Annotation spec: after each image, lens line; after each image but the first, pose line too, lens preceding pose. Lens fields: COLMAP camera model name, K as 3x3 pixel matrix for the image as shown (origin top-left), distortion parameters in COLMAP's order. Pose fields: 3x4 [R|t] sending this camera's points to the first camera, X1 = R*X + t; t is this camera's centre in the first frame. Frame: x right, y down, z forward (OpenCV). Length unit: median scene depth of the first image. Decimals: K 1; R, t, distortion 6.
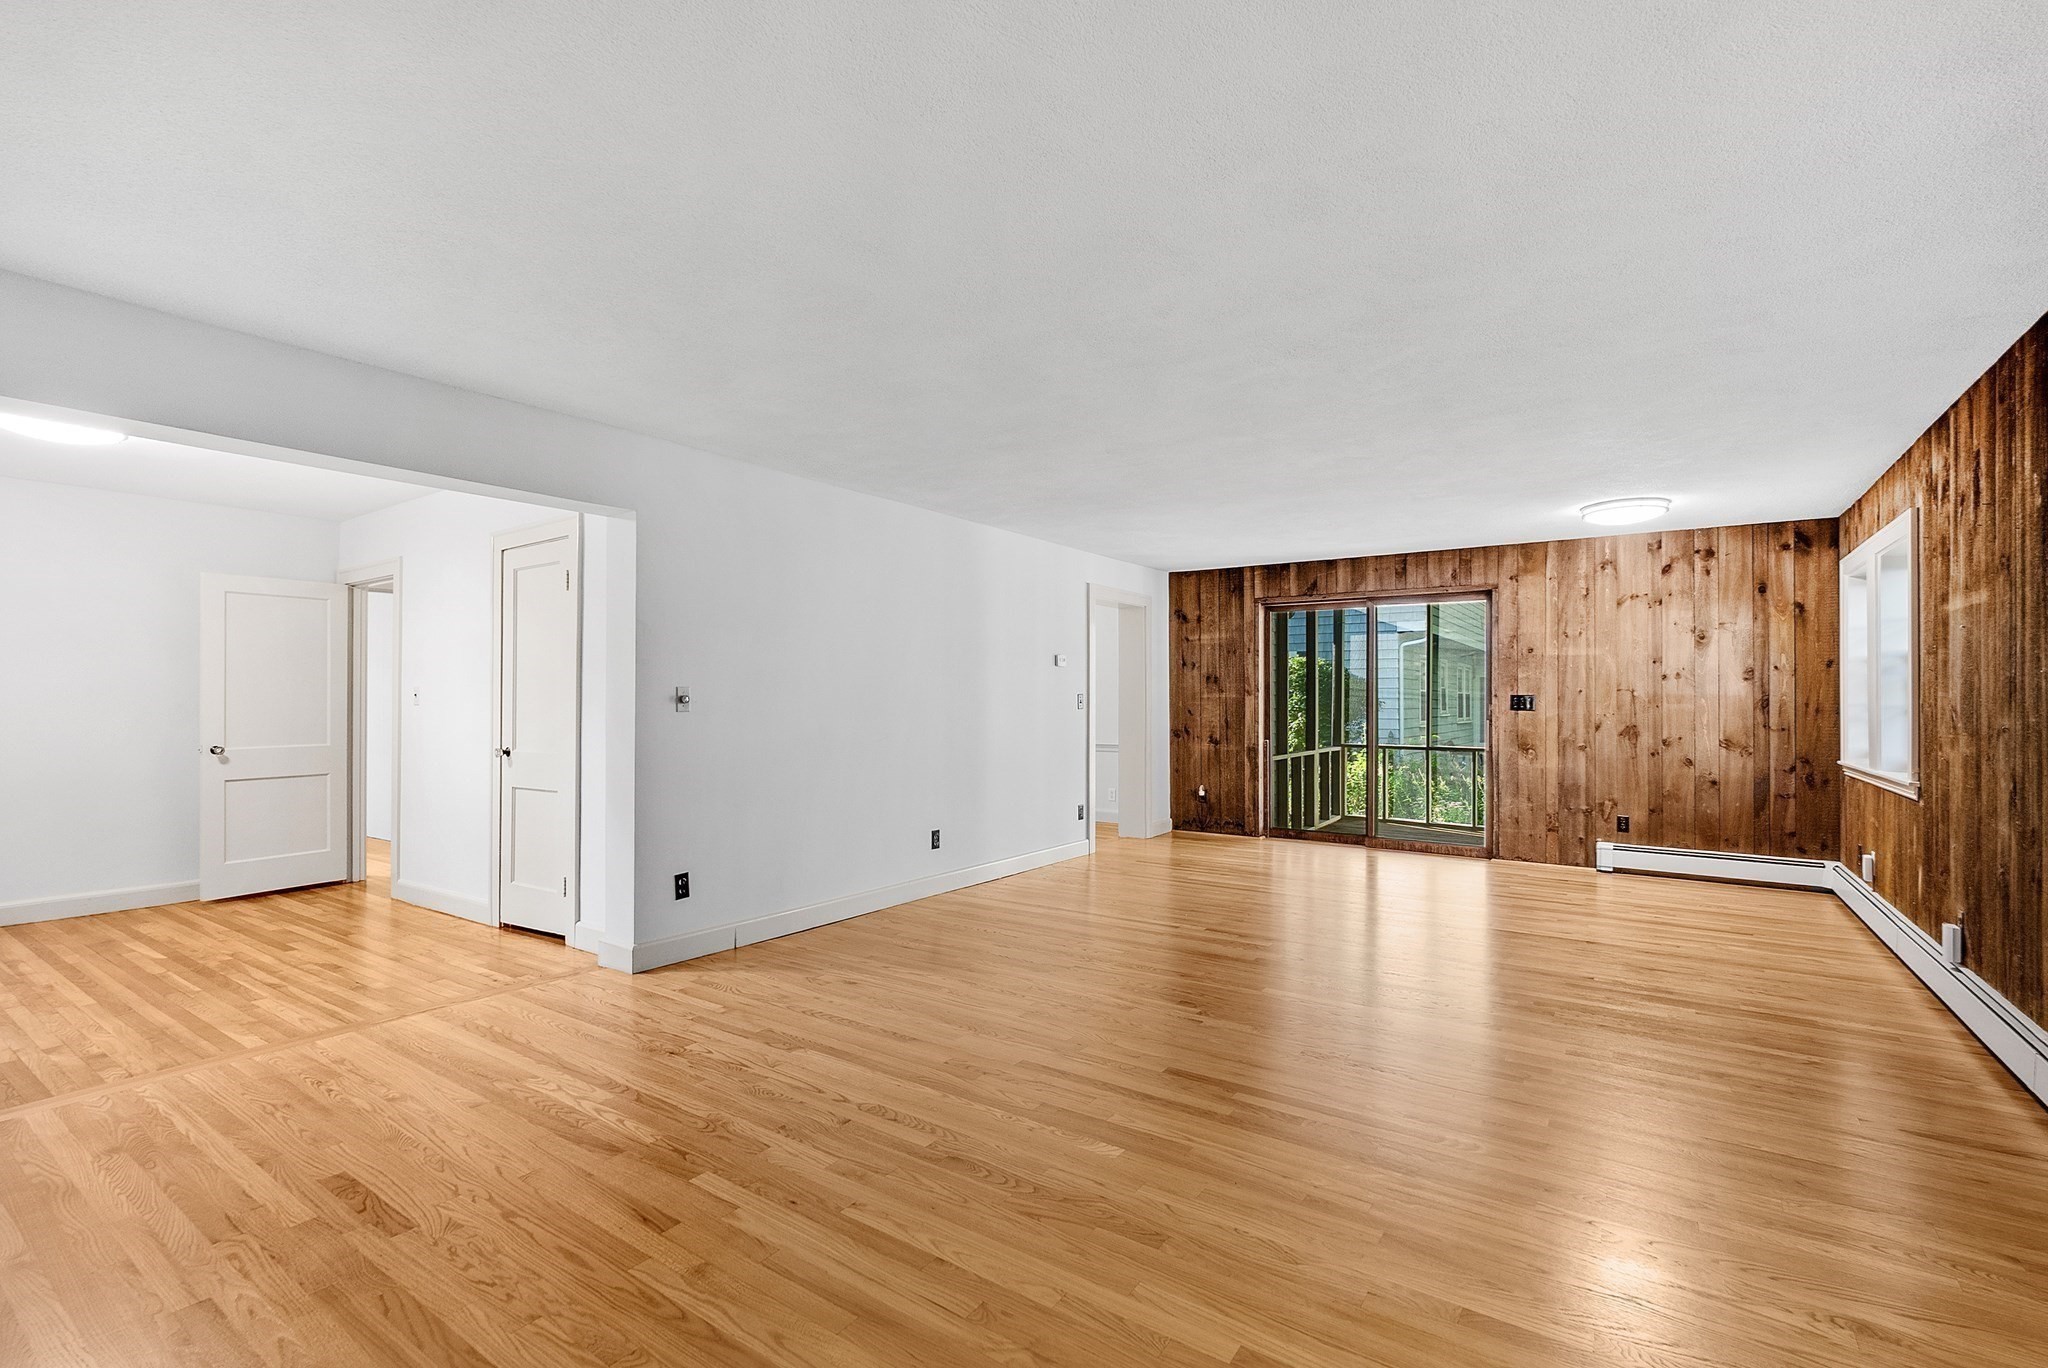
lens RADIAL K [[914.8, 0, 1019.7], [0, 914.8, 689.6], [0, 0, 1]] dist [0.002935, -0.000235]
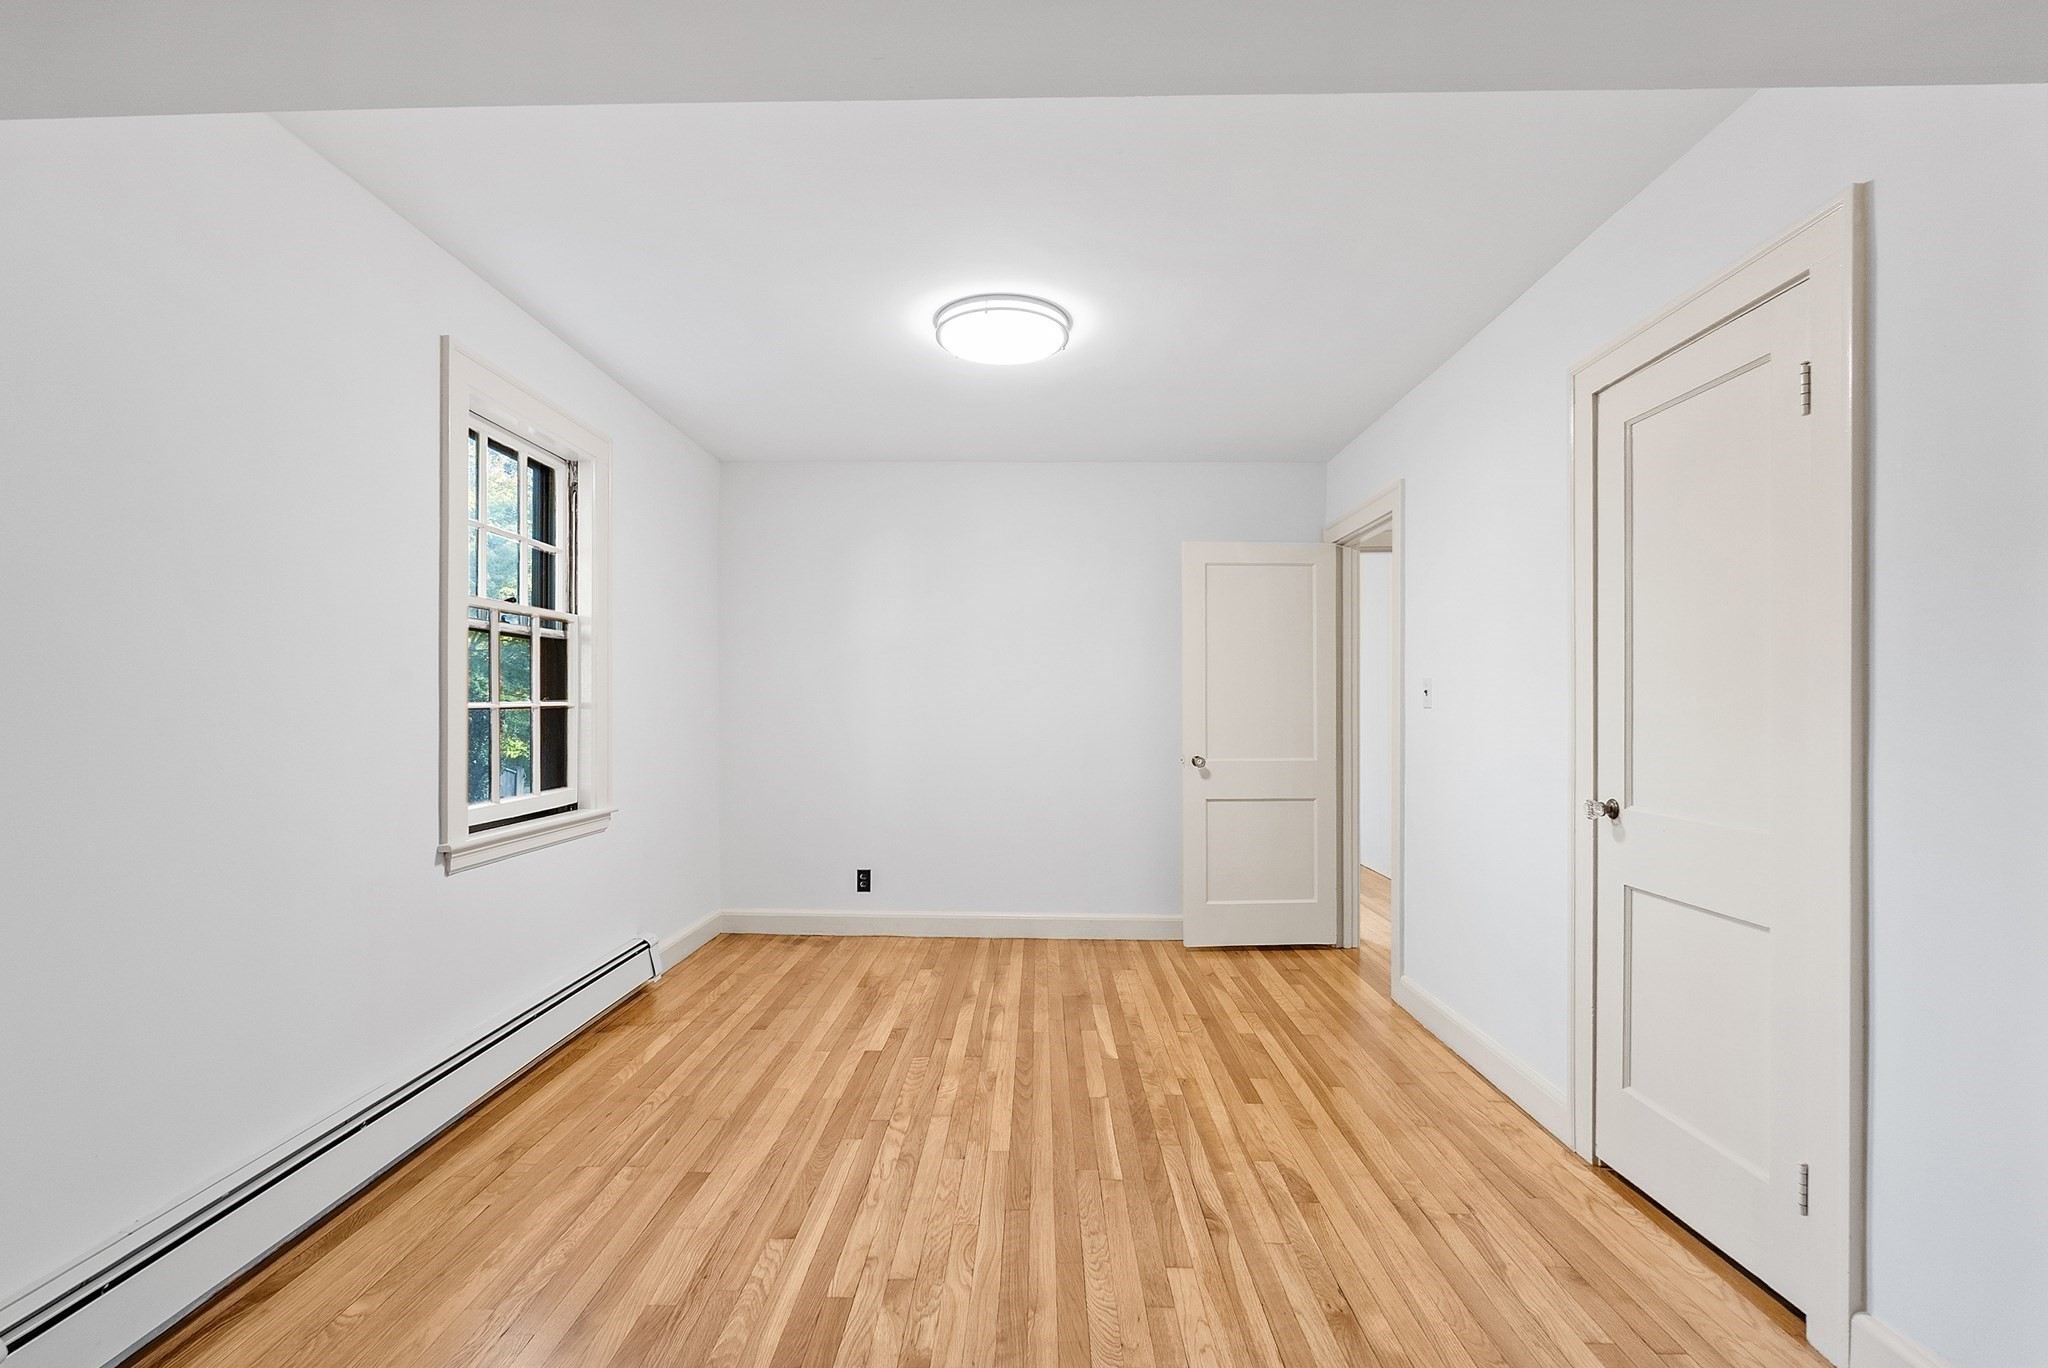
lens RADIAL K [[914.8, 0, 1021.3], [0, 914.8, 690.6], [0, 0, 1]] dist [0.002935, -0.000235]
pose [[0.559859, -0.004119, -0.828577, -0.306563], [0.004267, 0.999989, -0.002088, 0.005022], [0.828577, -0.002366, 0.559871, 0.435905]]
